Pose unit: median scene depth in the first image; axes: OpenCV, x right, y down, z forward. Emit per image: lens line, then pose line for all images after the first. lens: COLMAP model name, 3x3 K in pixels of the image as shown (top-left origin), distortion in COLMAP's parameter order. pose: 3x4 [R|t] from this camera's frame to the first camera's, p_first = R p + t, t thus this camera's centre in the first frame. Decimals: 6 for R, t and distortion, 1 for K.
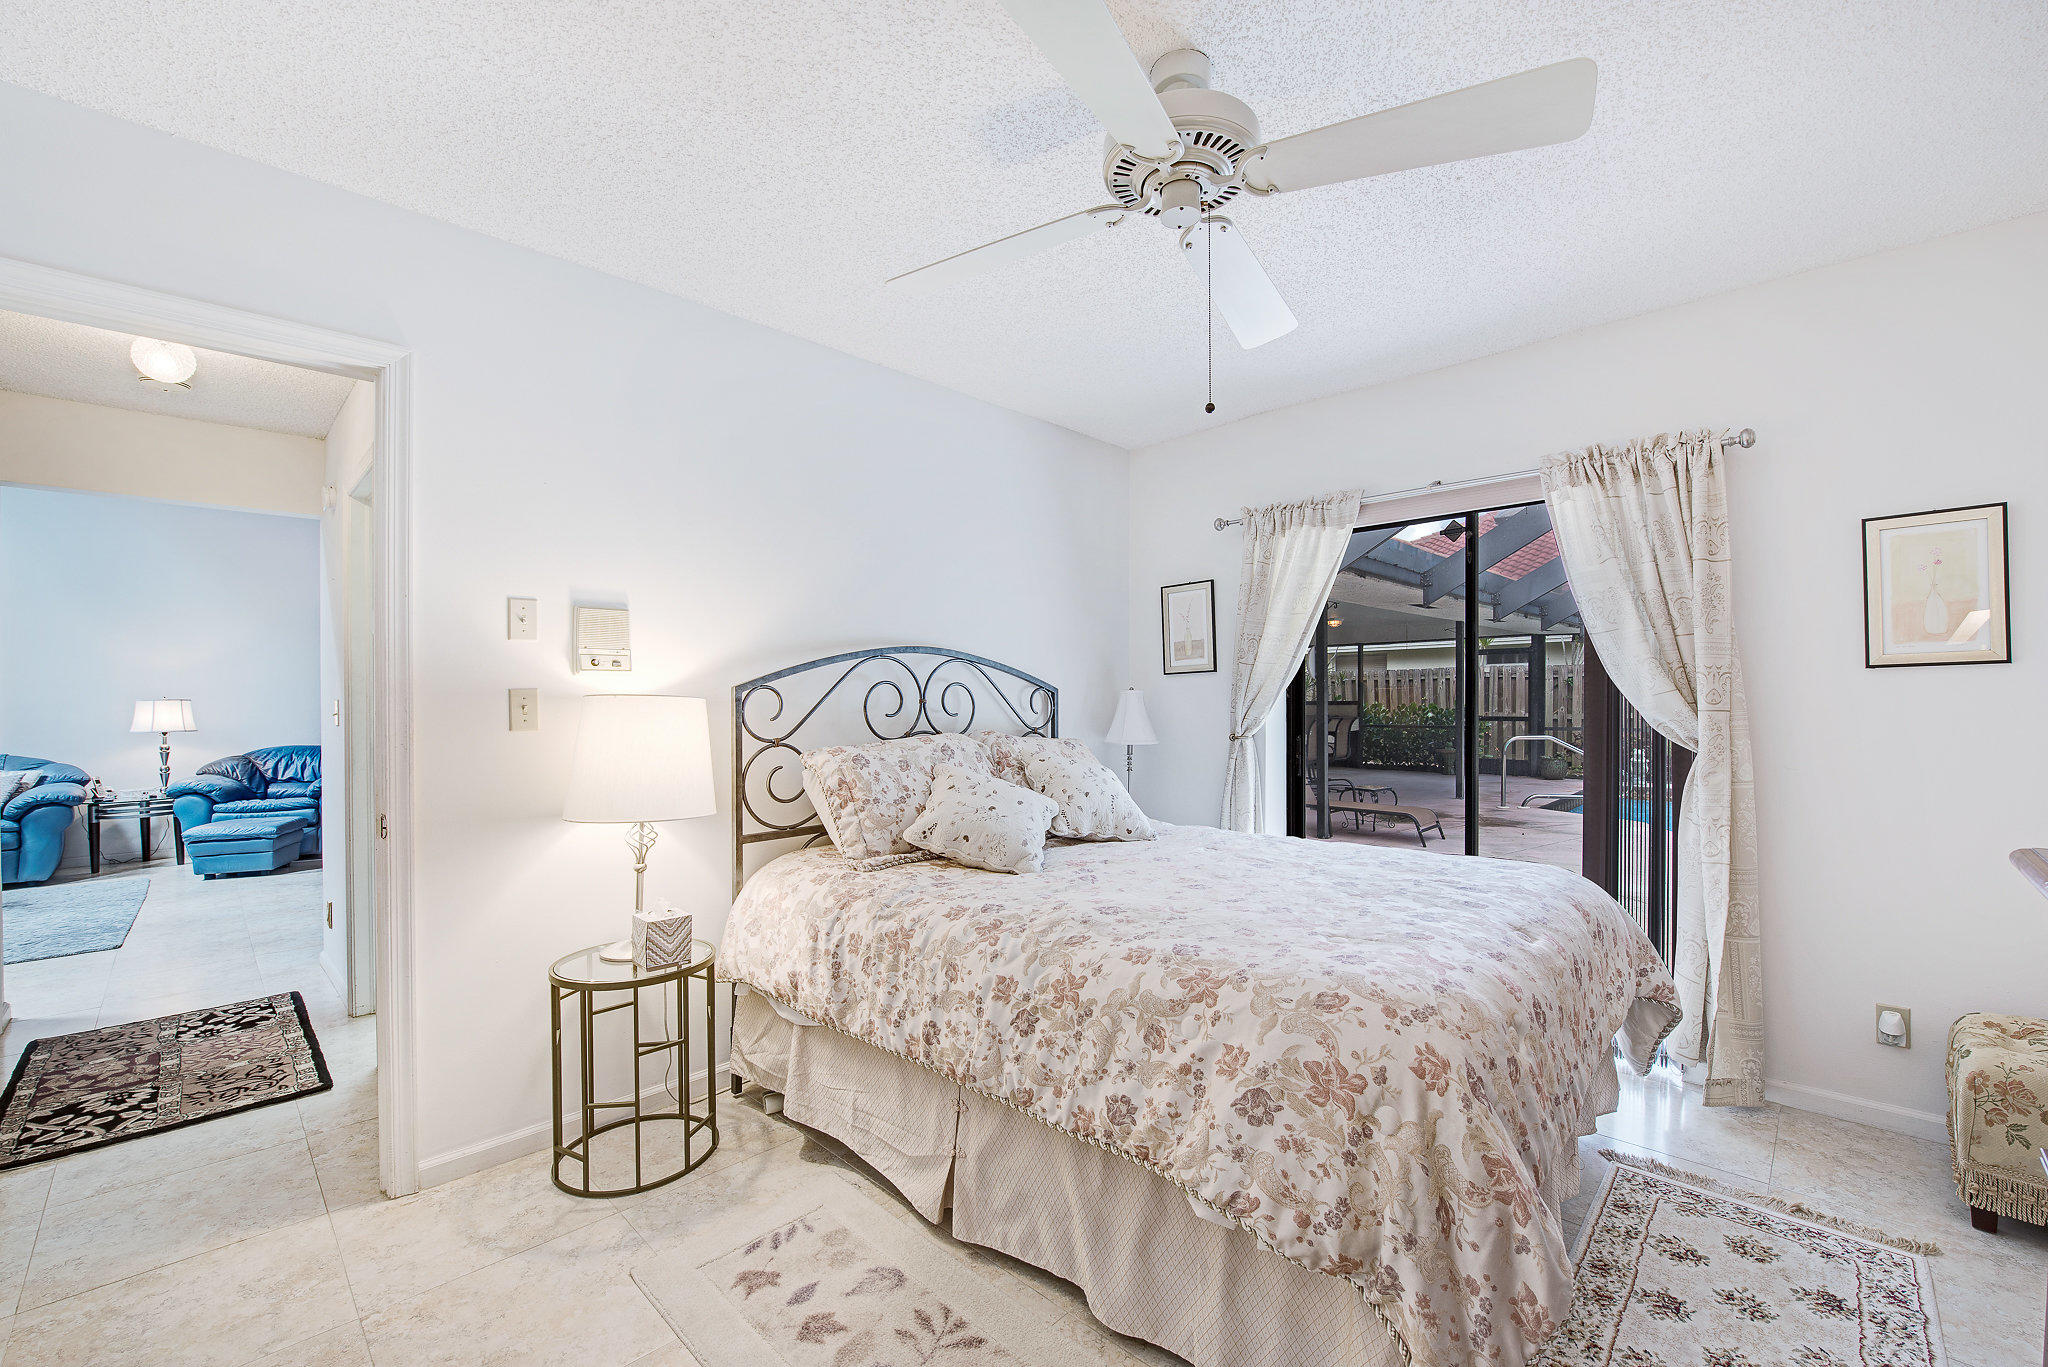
lens RADIAL K [[799.9, 0, 1028.8], [0, 799.9, 716.8], [0, 0, 1]] dist [-0.000502, -0.000066]
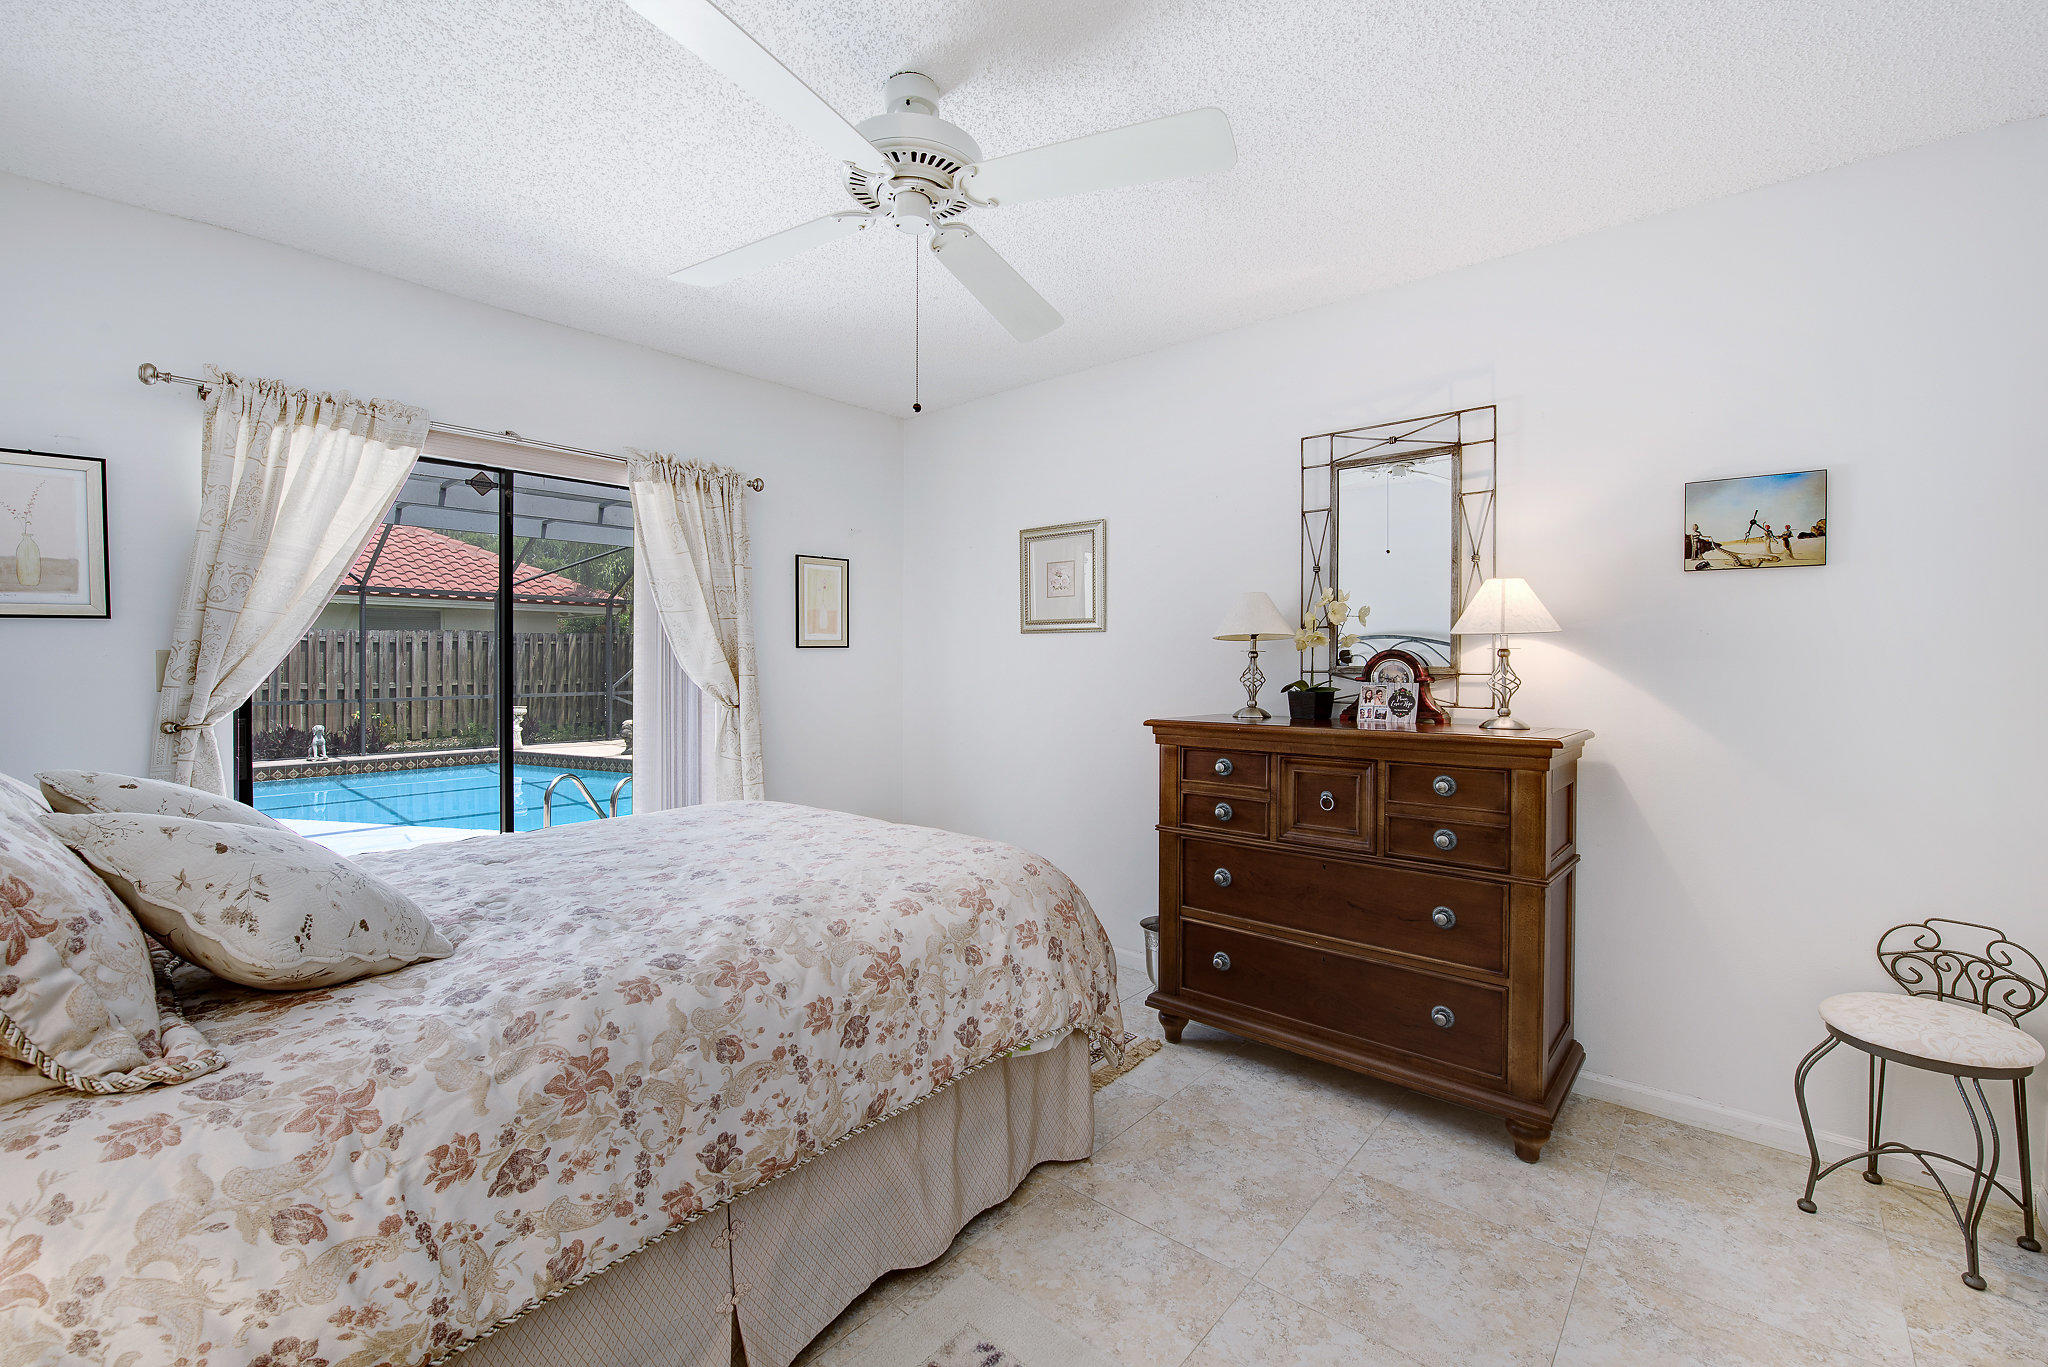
lens RADIAL K [[852.1, 0, 1039.7], [0, 852.1, 673.1], [0, 0, 1]] dist [-0.019703, -0.000385]
pose [[-0.052497, -0.002500, 0.998618, -0.796473], [0.022463, 0.999741, 0.003683, -0.007467], [-0.998368, 0.022626, -0.052427, 0.709609]]
